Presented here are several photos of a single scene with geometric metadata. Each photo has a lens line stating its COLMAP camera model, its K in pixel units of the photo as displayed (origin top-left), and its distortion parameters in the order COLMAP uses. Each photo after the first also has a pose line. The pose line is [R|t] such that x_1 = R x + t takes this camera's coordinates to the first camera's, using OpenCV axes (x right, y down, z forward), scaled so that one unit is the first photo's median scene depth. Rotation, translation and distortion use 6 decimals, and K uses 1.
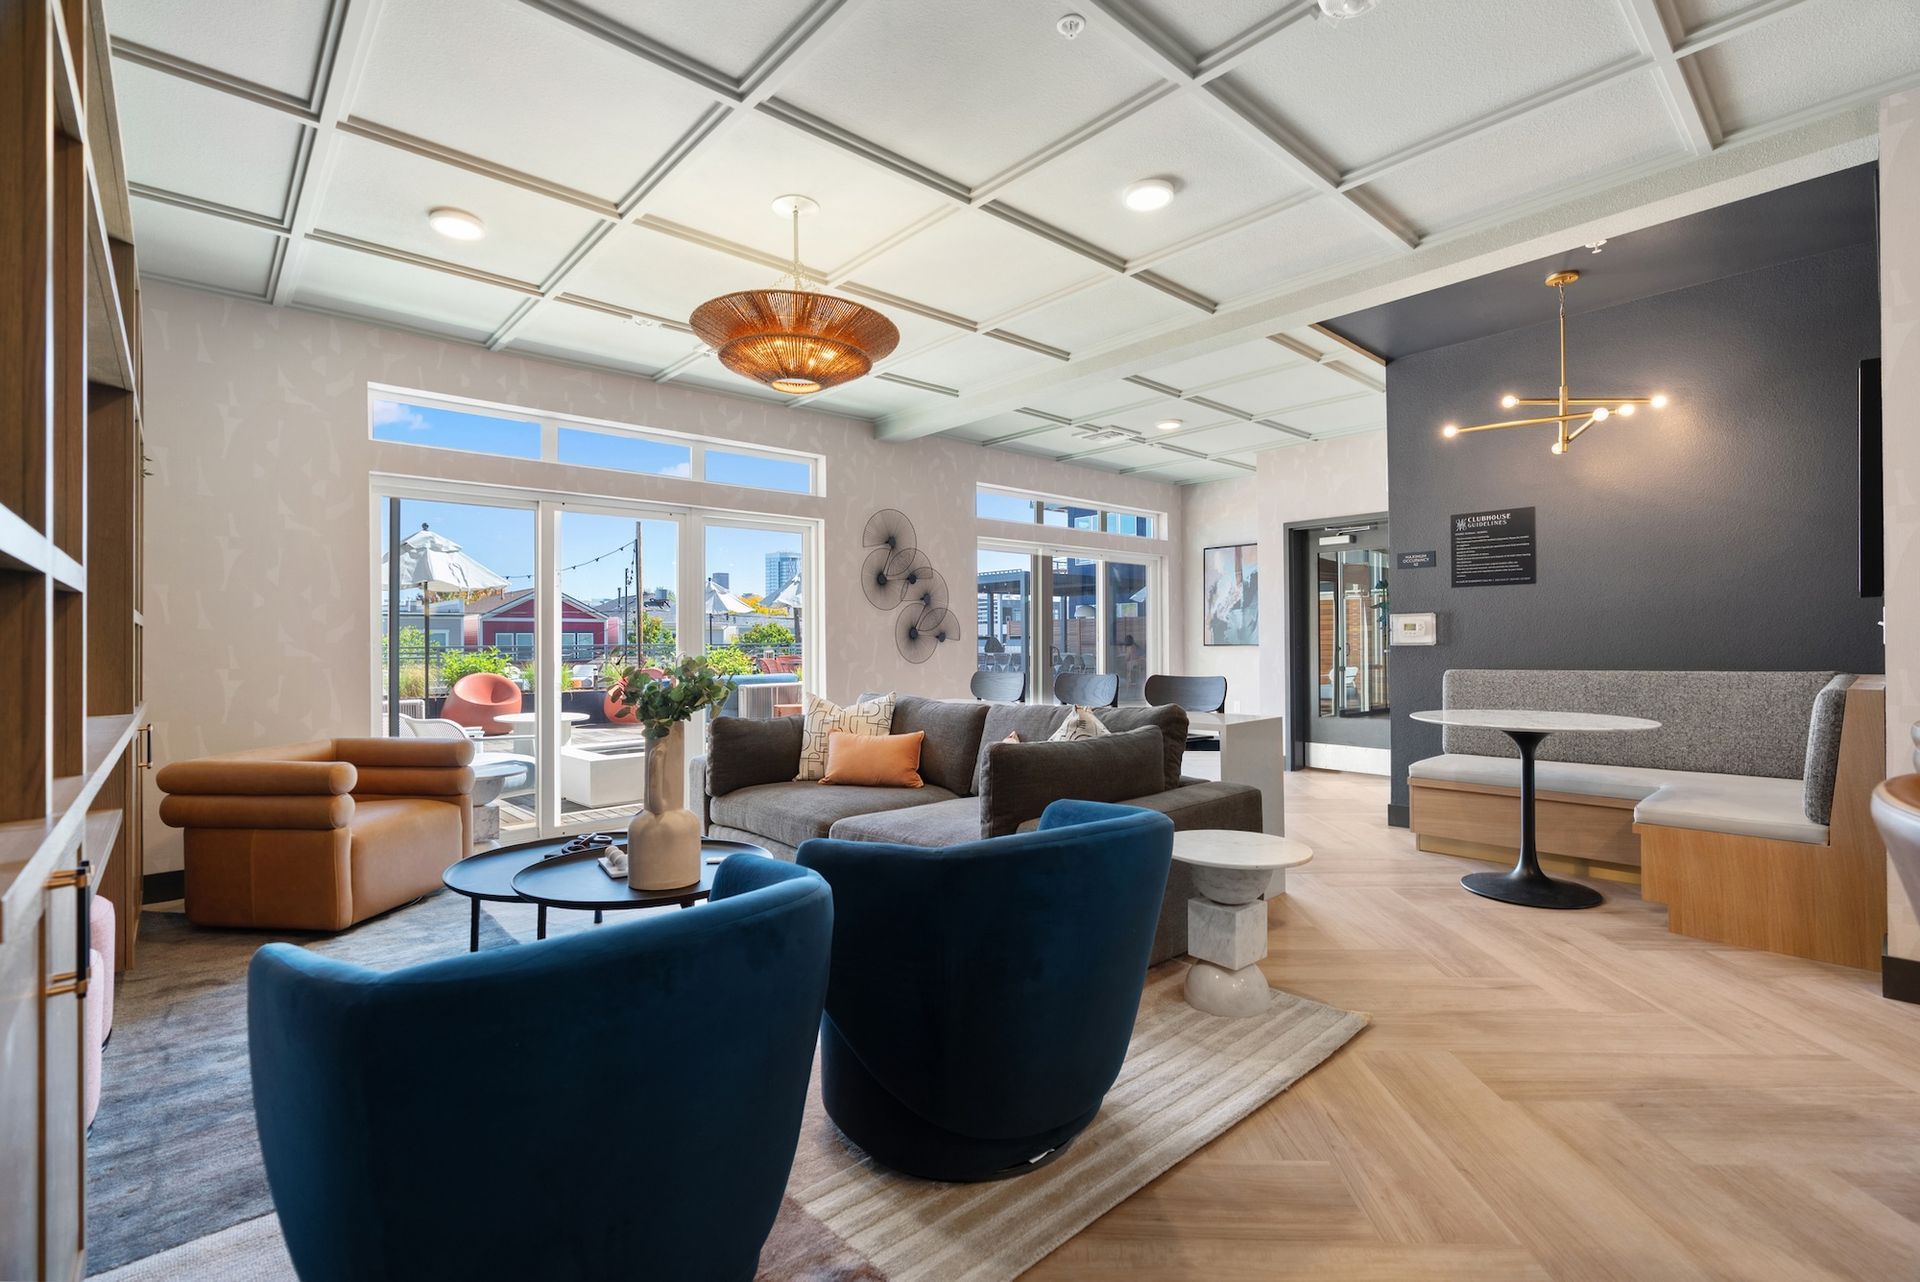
lens RADIAL K [[863.1, 0, 964.4], [0, 863.1, 642.5], [0, 0, 1]] dist [0.001737, 0.000699]
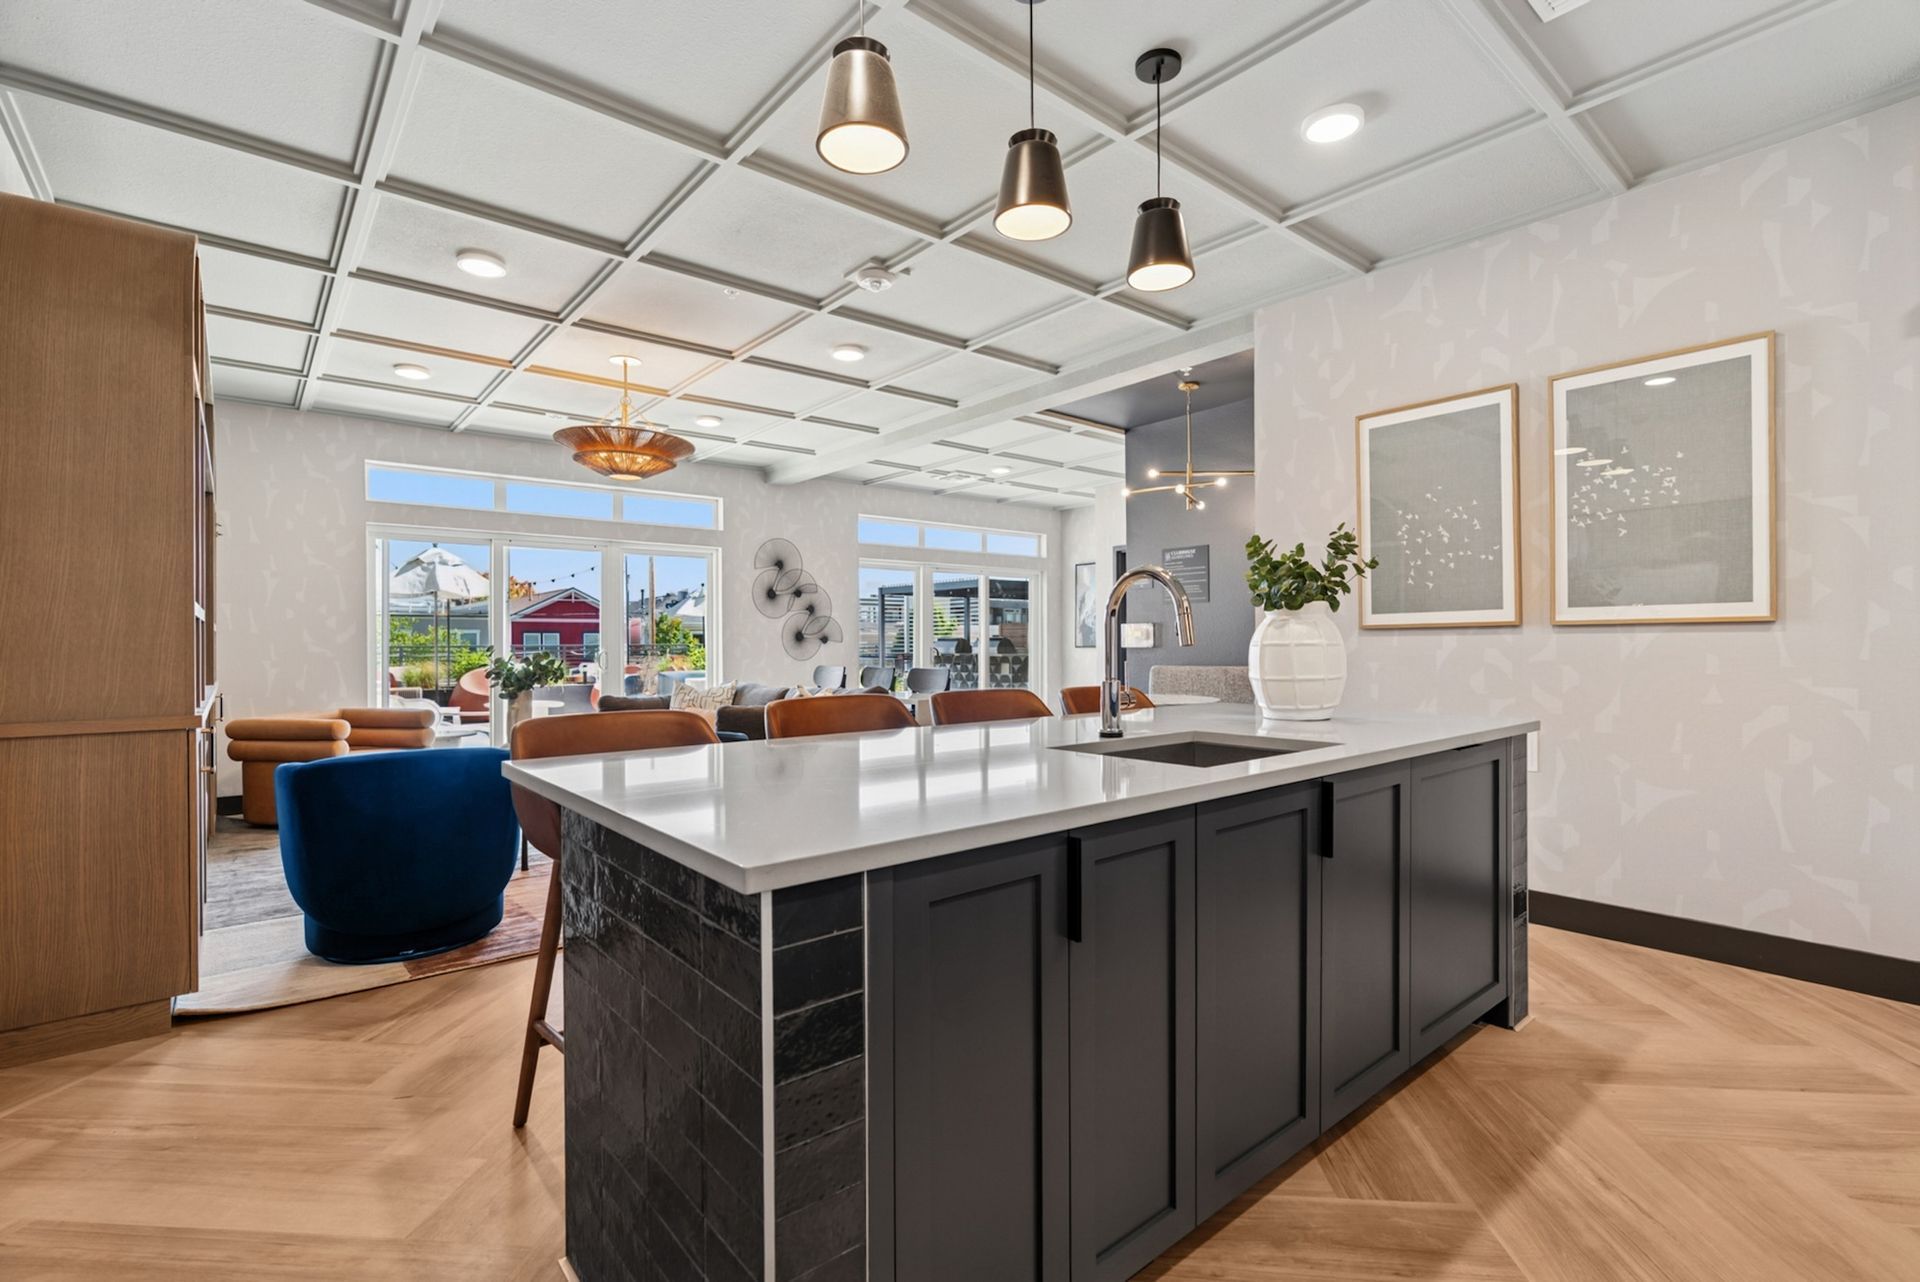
lens RADIAL K [[863.1, 0, 956.4], [0, 863.1, 640.4], [0, 0, 1]] dist [0.001737, 0.000699]
pose [[0.999054, 0.004854, -0.043222, 0.232418], [-0.005027, 0.999980, -0.003890, -0.000937], [0.043202, 0.004103, 0.999058, -0.255970]]
